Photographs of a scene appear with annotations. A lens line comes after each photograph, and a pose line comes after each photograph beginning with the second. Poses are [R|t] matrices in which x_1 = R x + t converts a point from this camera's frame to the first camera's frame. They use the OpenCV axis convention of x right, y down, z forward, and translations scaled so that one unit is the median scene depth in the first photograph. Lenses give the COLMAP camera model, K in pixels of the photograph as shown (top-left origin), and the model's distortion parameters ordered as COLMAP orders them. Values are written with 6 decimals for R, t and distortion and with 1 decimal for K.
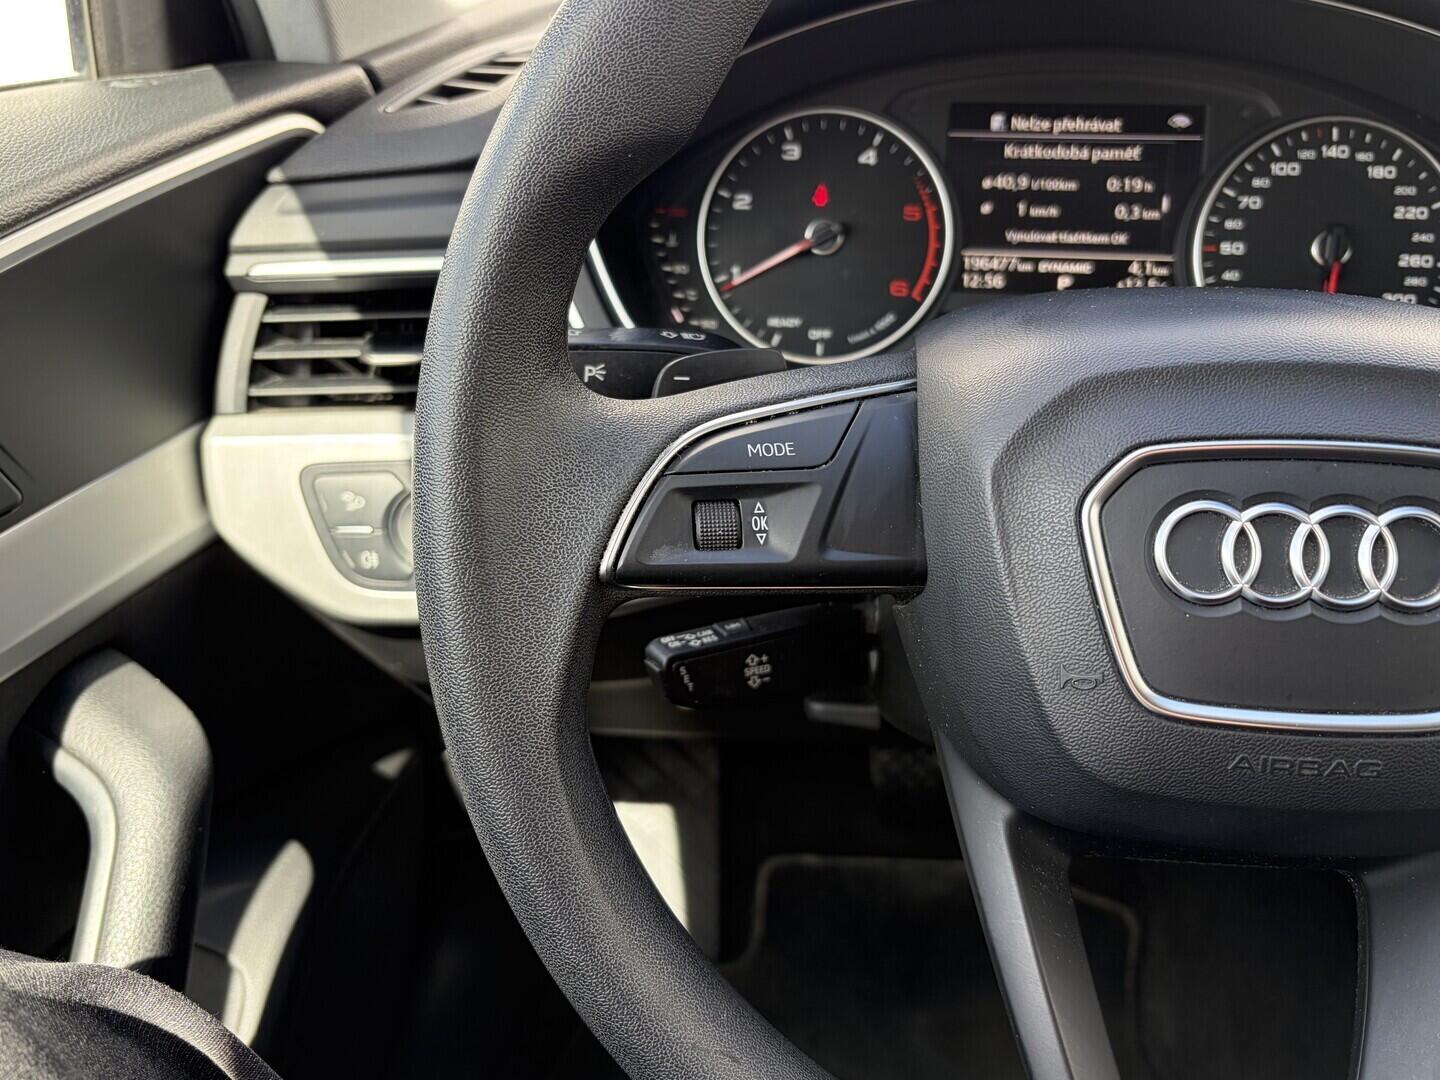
lens RADIAL K [[1176.9, 0, 731.3], [0, 1176.9, 547.7], [0, 0, 1]] dist [0.019266, -0.032477]
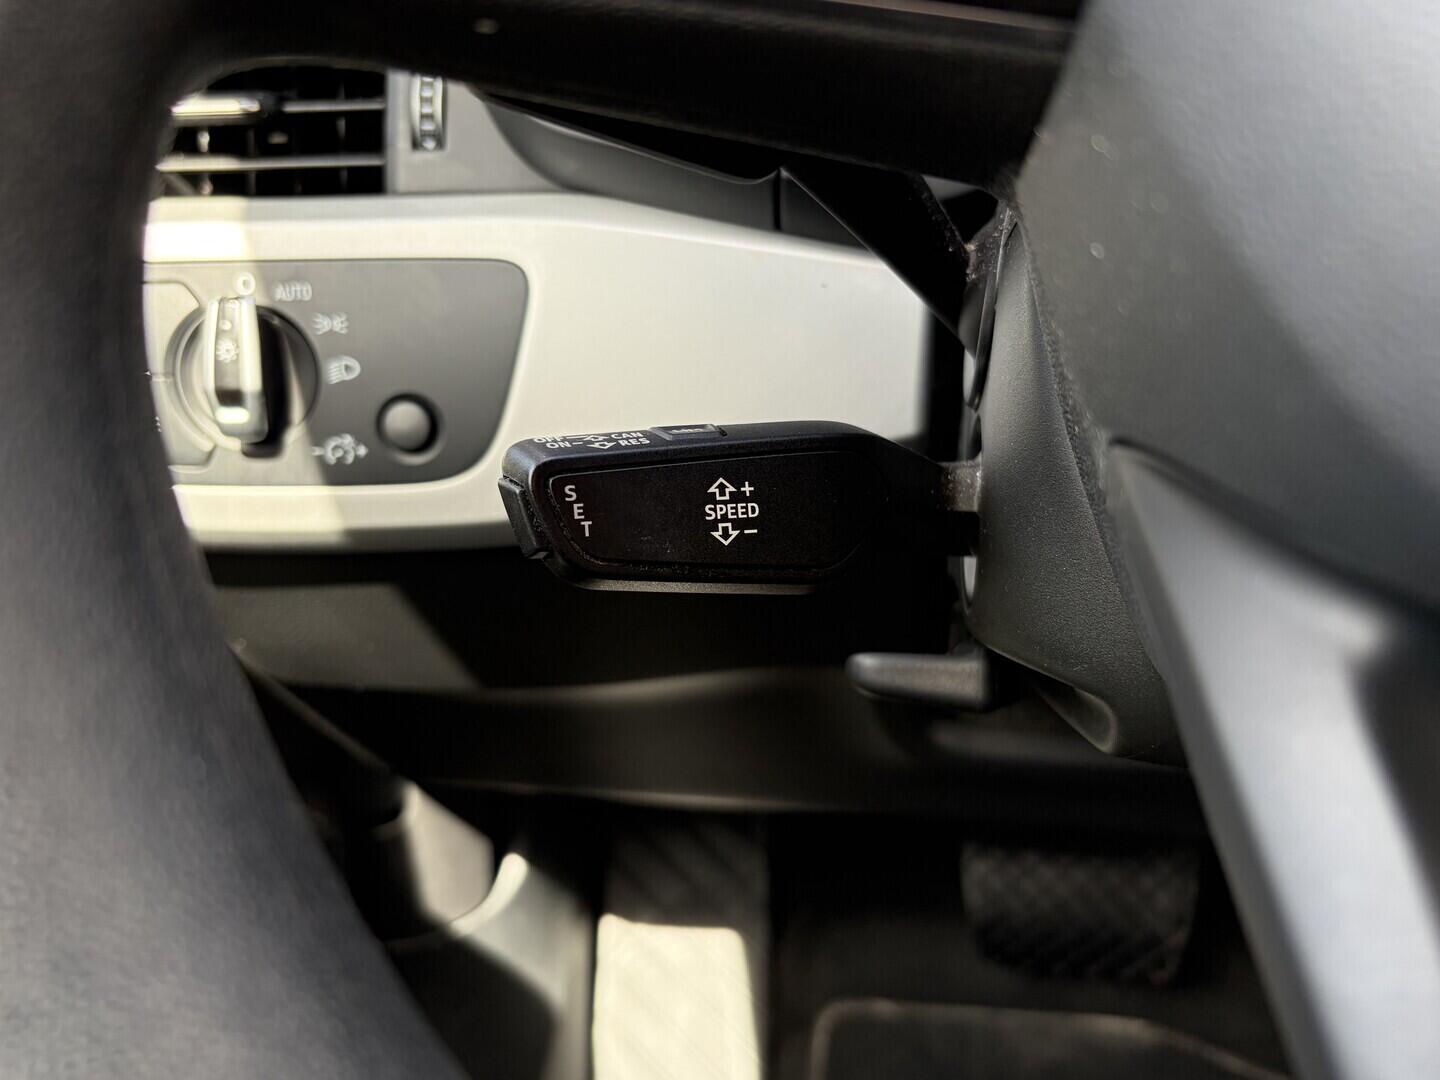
lens RADIAL K [[1176.9, 0, 712.5], [0, 1176.9, 547.0], [0, 0, 1]] dist [0.019266, -0.032477]
pose [[0.996044, 0.008620, -0.088447, 0.044673], [-0.019751, 0.991864, -0.125761, 0.140365], [0.086644, 0.127010, 0.988110, 0.403774]]
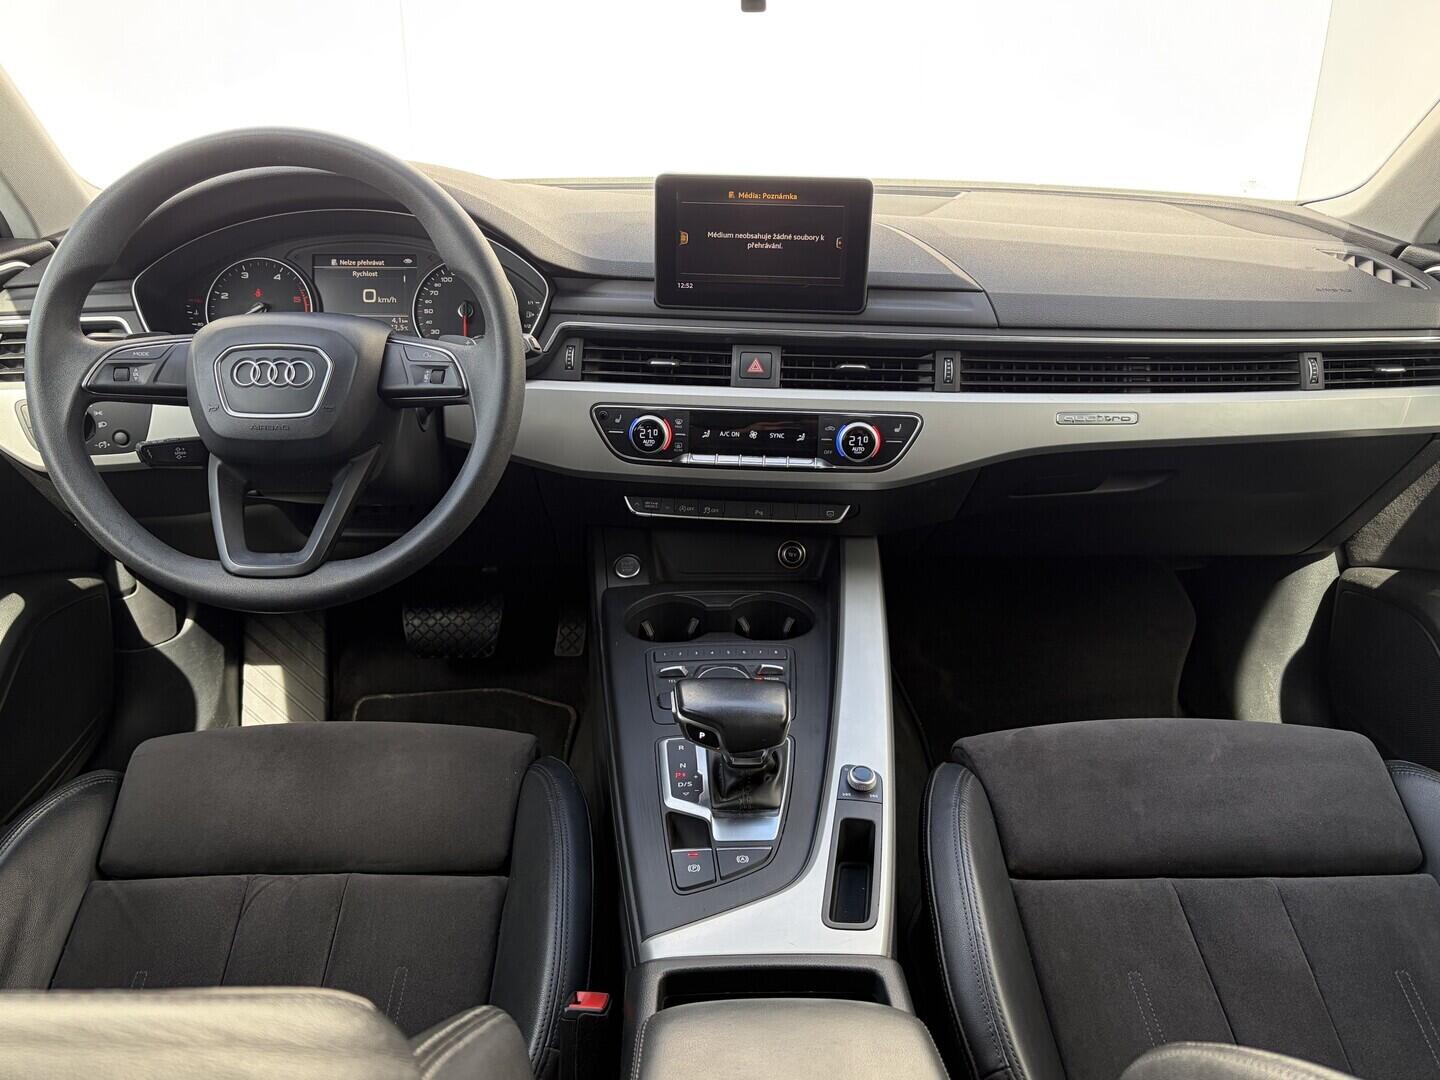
lens RADIAL K [[1176.9, 0, 722.9], [0, 1176.9, 546.2], [0, 0, 1]] dist [0.019266, -0.032477]
pose [[0.993387, -0.039624, 0.107762, 0.760568], [0.050587, 0.993601, -0.100983, 0.515308], [-0.103071, 0.105766, 0.989035, -1.448920]]
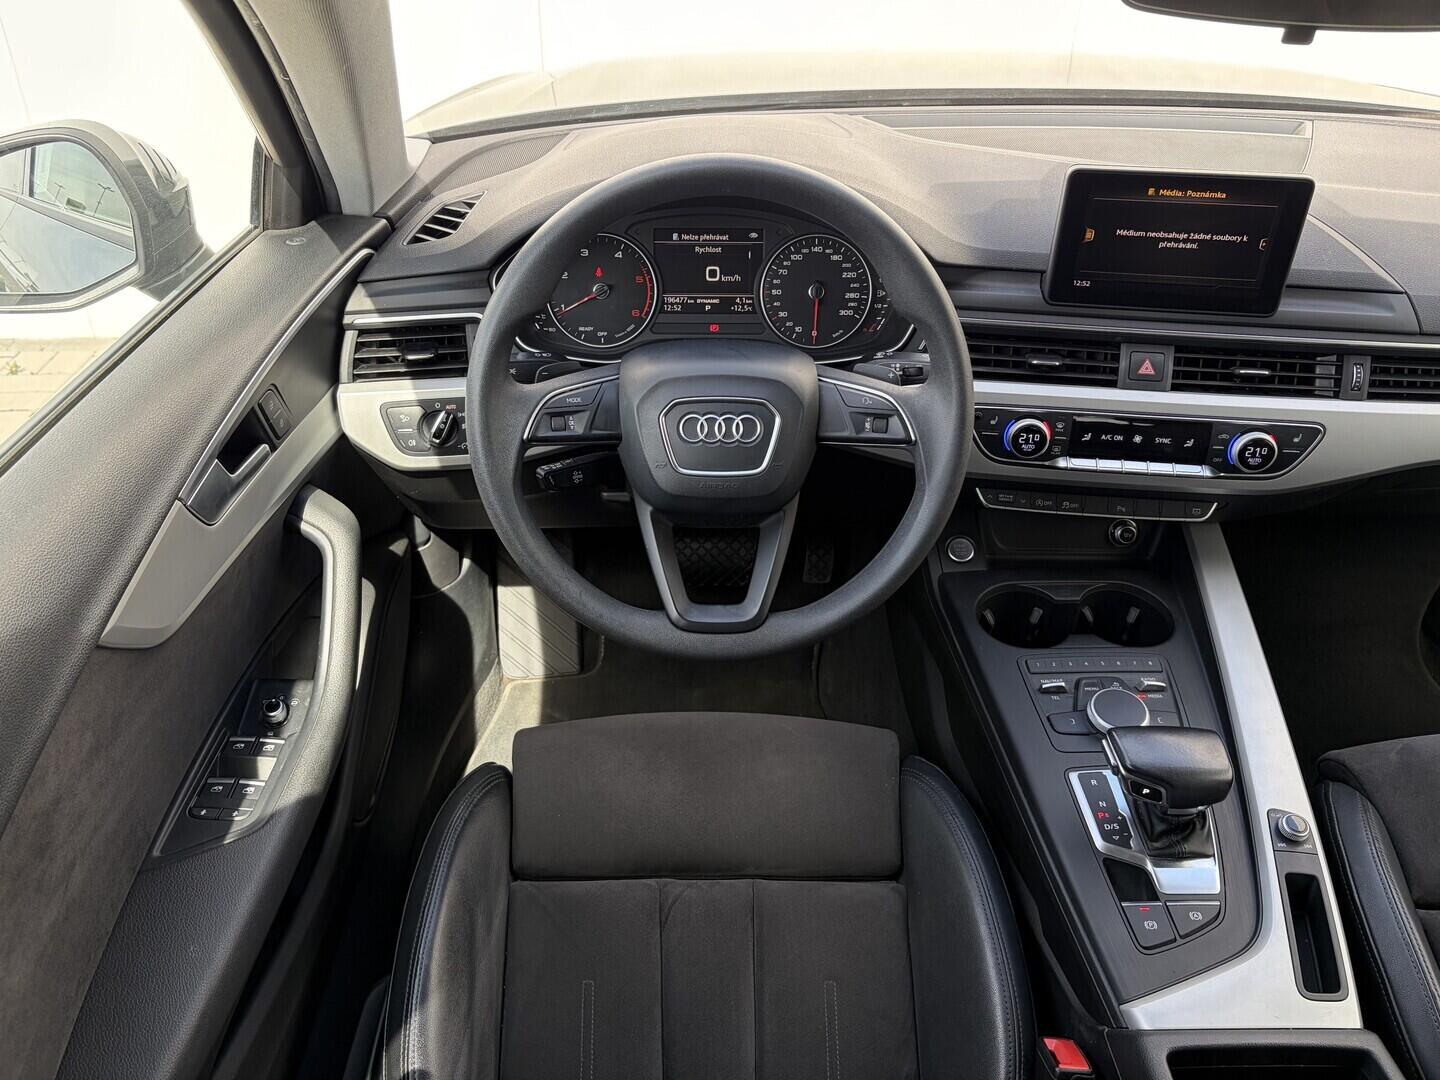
lens RADIAL K [[1176.9, 0, 671.9], [0, 1176.9, 533.4], [0, 0, 1]] dist [0.019266, -0.032477]
pose [[0.996172, -0.052141, 0.070156, 0.032706], [0.045091, 0.994108, 0.098570, -0.018871], [-0.074882, -0.095029, 0.992654, -1.352398]]
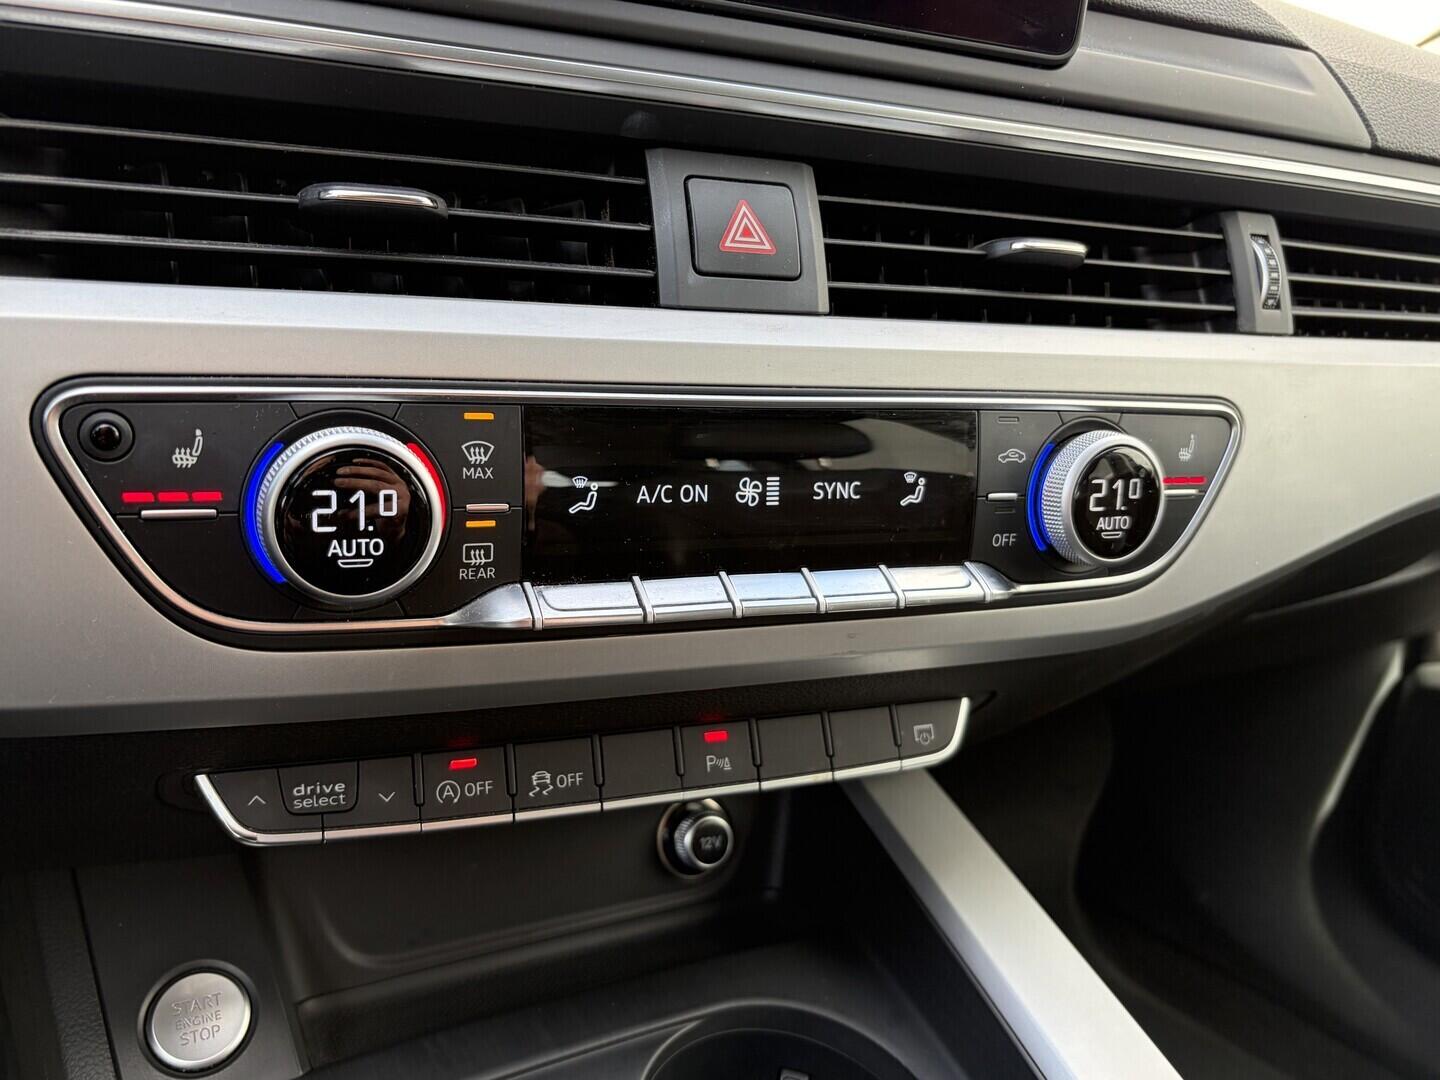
lens RADIAL K [[1176.9, 0, 703.5], [0, 1176.9, 540.8], [0, 0, 1]] dist [0.019266, -0.032477]
pose [[0.820505, -0.099465, 0.562919, 0.710946], [0.185068, 0.977931, -0.096957, 0.142949], [-0.540853, 0.183732, 0.820805, 0.341013]]
